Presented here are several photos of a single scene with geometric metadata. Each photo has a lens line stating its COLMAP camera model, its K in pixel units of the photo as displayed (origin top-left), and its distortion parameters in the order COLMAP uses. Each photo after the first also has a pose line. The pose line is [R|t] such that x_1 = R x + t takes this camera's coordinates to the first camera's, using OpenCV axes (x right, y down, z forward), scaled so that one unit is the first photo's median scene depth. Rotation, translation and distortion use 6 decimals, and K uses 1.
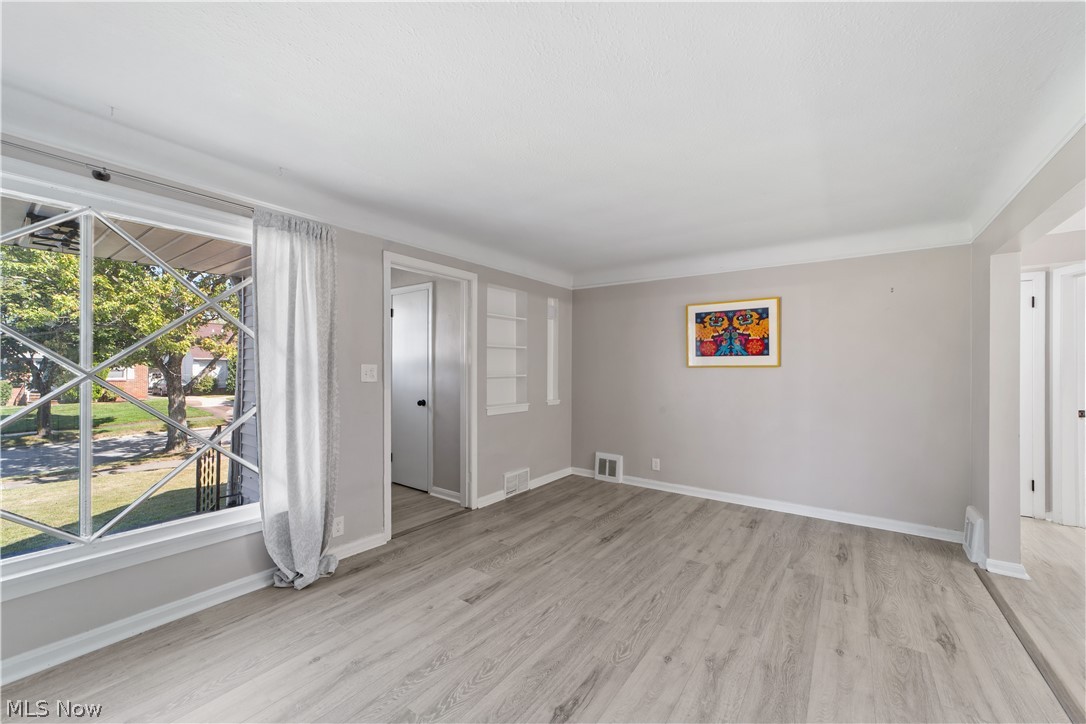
lens RADIAL K [[428.7, 0, 541.6], [0, 428.7, 365.4], [0, 0, 1]] dist [-0.000065, 0.001708]
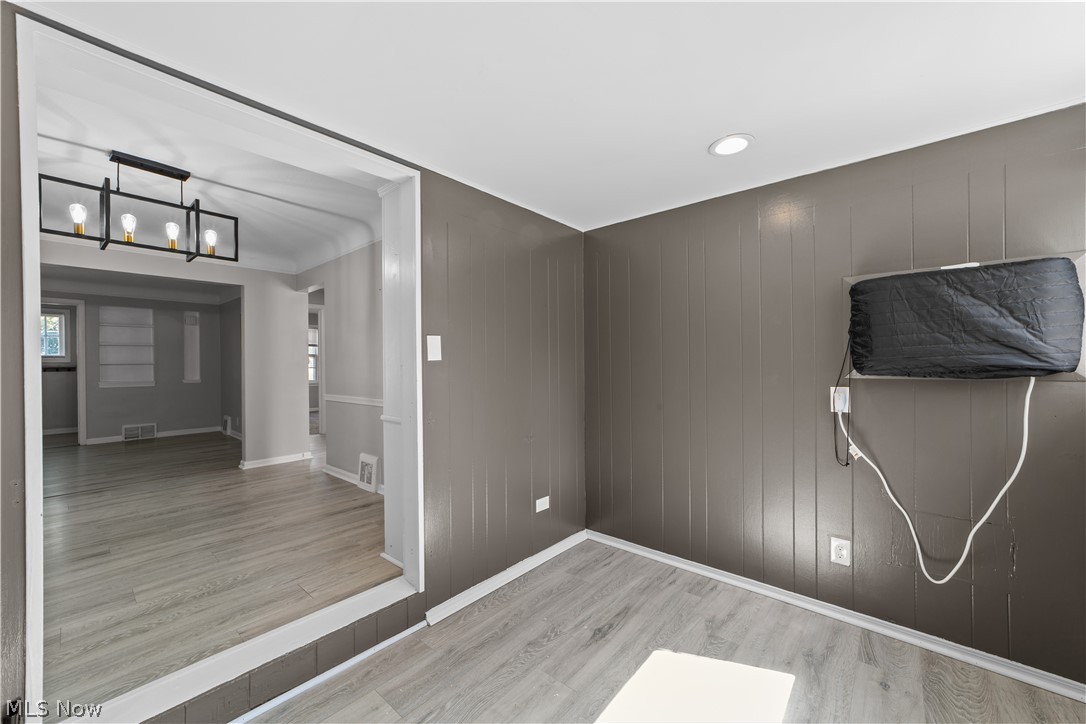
lens RADIAL K [[428.7, 0, 545.2], [0, 428.7, 363.4], [0, 0, 1]] dist [-0.000065, 0.001708]
pose [[0.996670, -0.006042, -0.081314, 1.607734], [0.006826, 0.999933, 0.009367, 0.021208], [0.081252, -0.009891, 0.996645, -0.449095]]
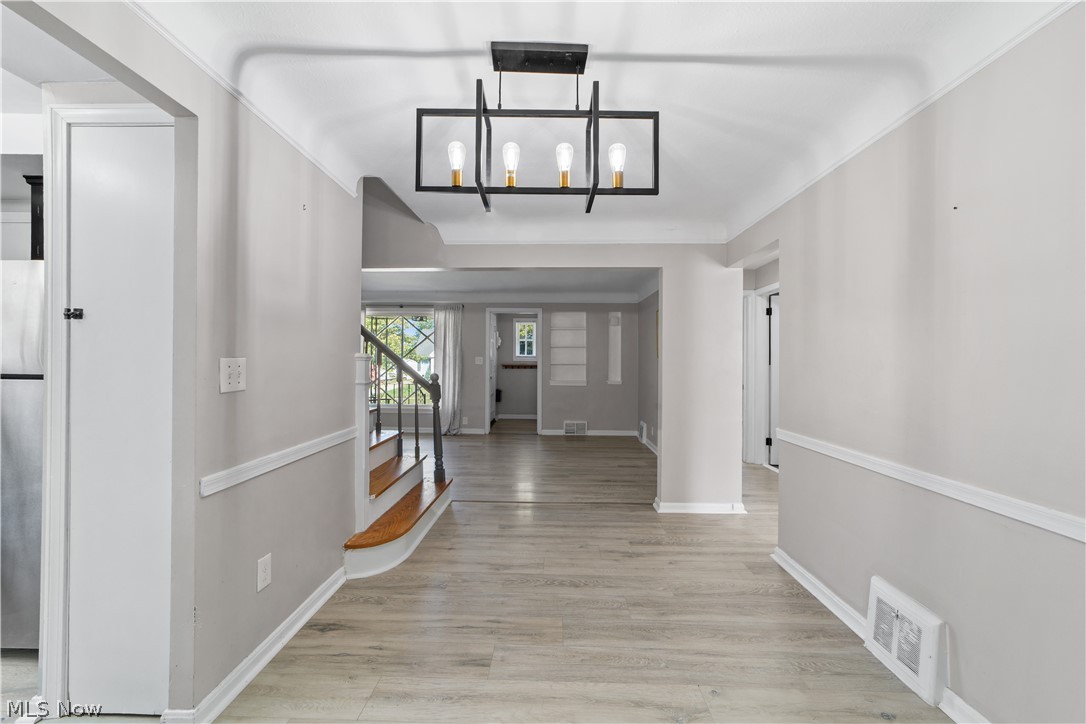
lens RADIAL K [[428.7, 0, 538.4], [0, 428.7, 357.5], [0, 0, 1]] dist [-0.000065, 0.001708]
pose [[0.569496, 0.001540, -0.821993, 1.278134], [-0.001479, 0.999999, 0.000849, -0.000858], [0.821993, 0.000732, 0.569497, -0.063123]]
